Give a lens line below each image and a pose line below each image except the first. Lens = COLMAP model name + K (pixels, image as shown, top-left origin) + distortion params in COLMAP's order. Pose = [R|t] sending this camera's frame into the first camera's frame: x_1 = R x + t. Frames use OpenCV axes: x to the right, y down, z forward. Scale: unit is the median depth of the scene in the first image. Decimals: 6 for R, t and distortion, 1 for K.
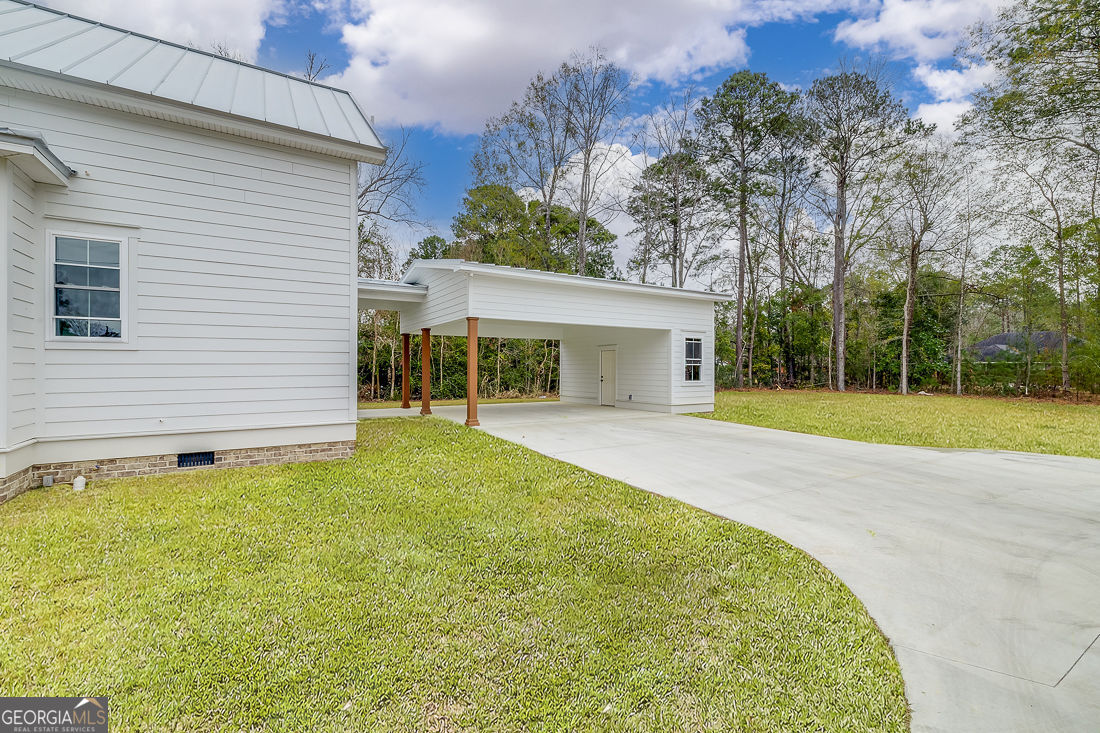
lens RADIAL K [[460.7, 0, 547.9], [0, 460.7, 369.4], [0, 0, 1]] dist [-0.007862, 0.000553]
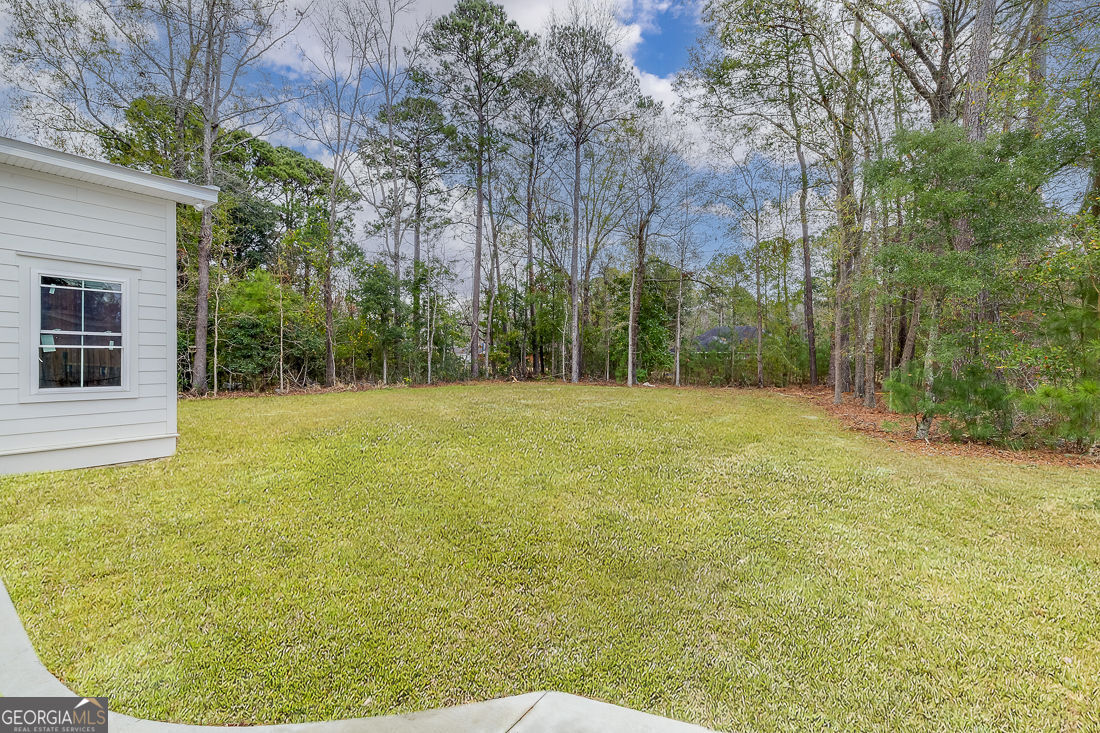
lens RADIAL K [[460.7, 0, 550.9], [0, 460.7, 360.6], [0, 0, 1]] dist [-0.007862, 0.000553]
pose [[0.910624, 0.001168, 0.413235, 0.243810], [-0.004283, 0.999969, 0.006612, -0.001272], [-0.413215, -0.007791, 0.910600, 0.221787]]
